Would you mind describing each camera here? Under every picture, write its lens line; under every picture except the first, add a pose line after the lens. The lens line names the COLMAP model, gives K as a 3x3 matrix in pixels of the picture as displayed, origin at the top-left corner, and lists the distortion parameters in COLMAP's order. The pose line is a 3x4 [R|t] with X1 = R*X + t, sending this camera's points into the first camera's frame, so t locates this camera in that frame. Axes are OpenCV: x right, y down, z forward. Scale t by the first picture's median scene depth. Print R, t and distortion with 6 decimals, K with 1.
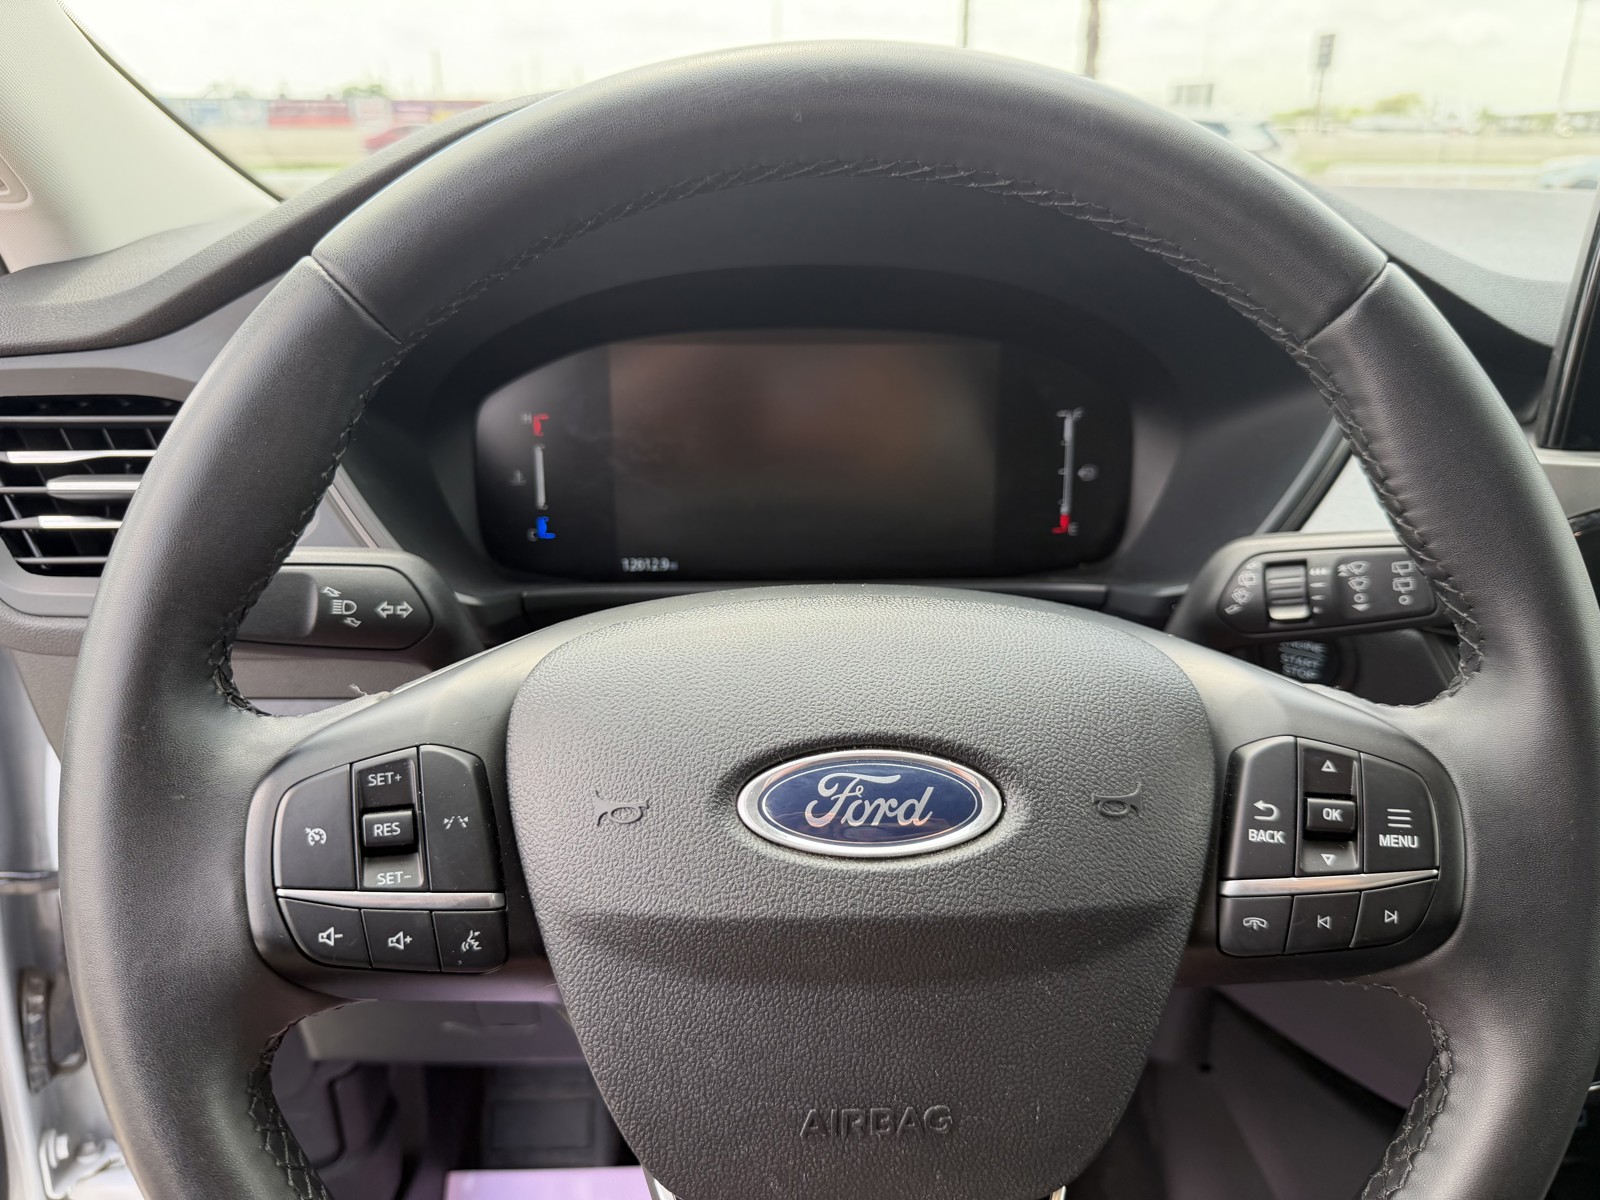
lens RADIAL K [[1103.7, 0, 814.5], [0, 1103.7, 601.0], [0, 0, 1]] dist [-0.007639, -0.005154]
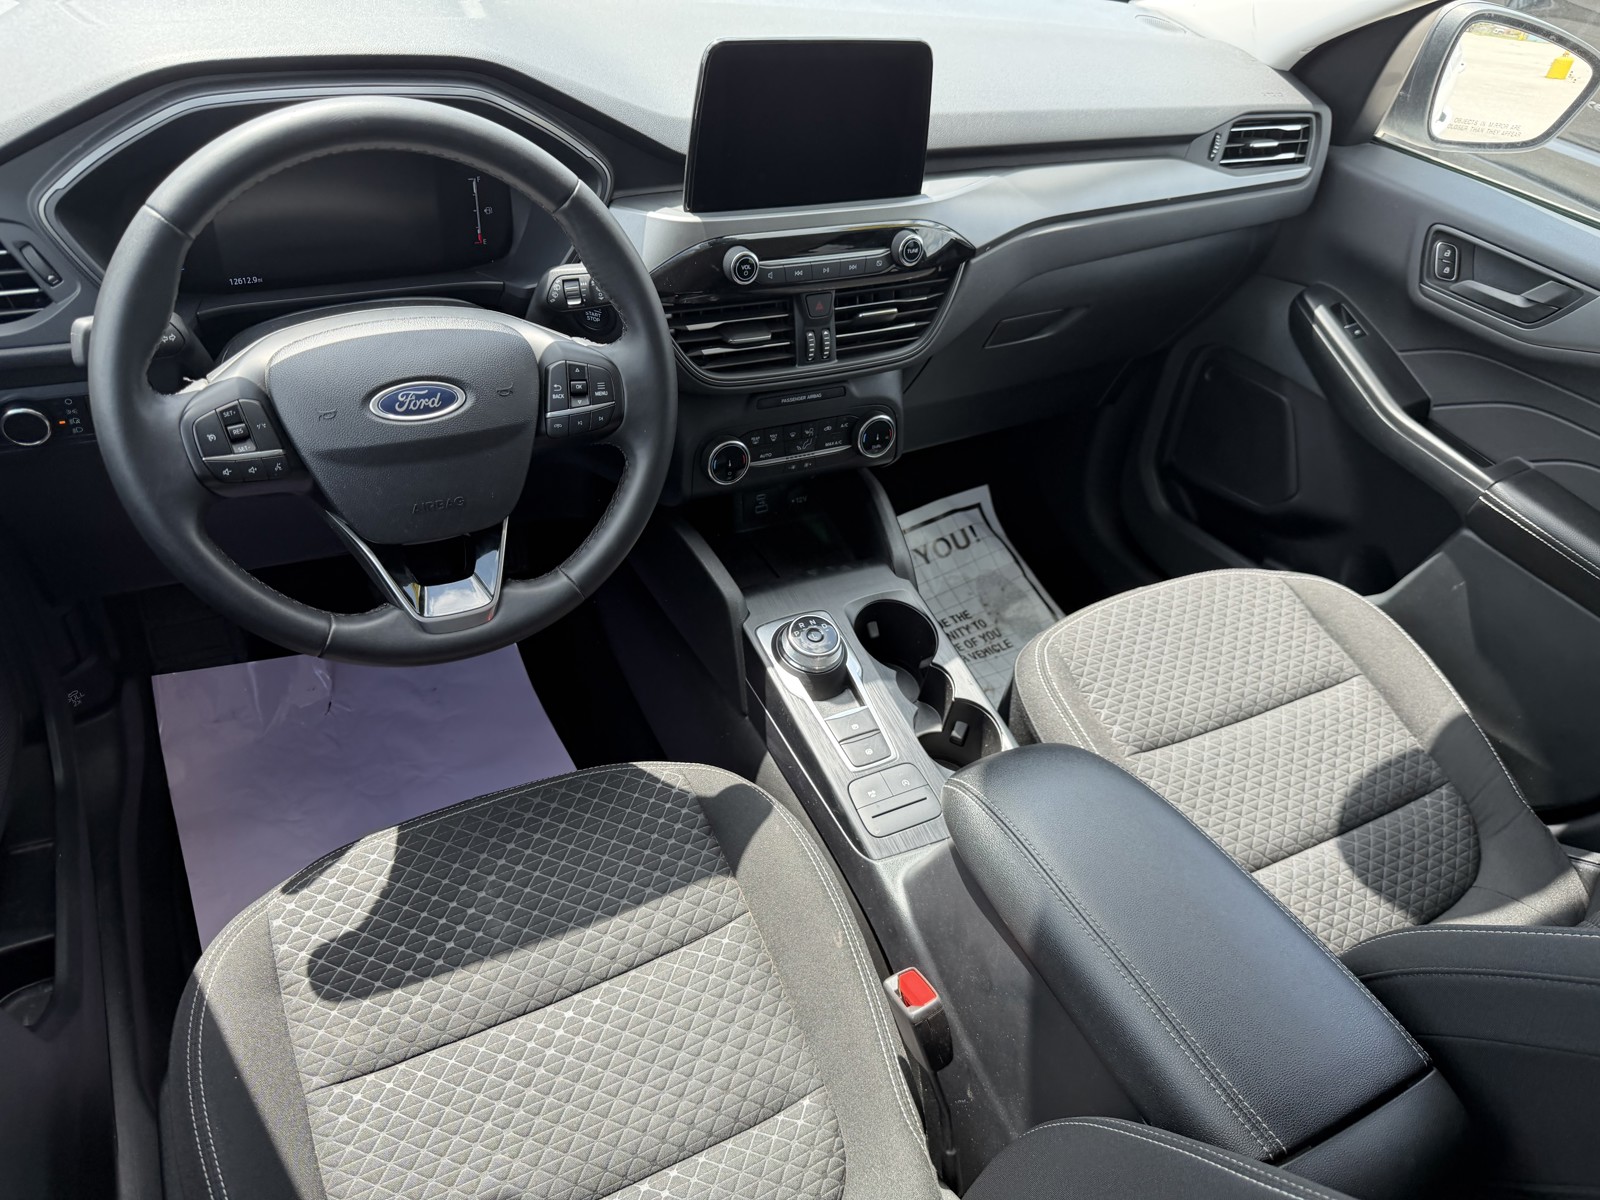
lens RADIAL K [[1103.7, 0, 816.4], [0, 1103.7, 604.7], [0, 0, 1]] dist [-0.007639, -0.005154]
pose [[0.884676, -0.194007, 0.423922, -0.341298], [0.014496, 0.920309, 0.390925, -0.421893], [-0.465981, -0.339696, 0.816987, -1.945917]]
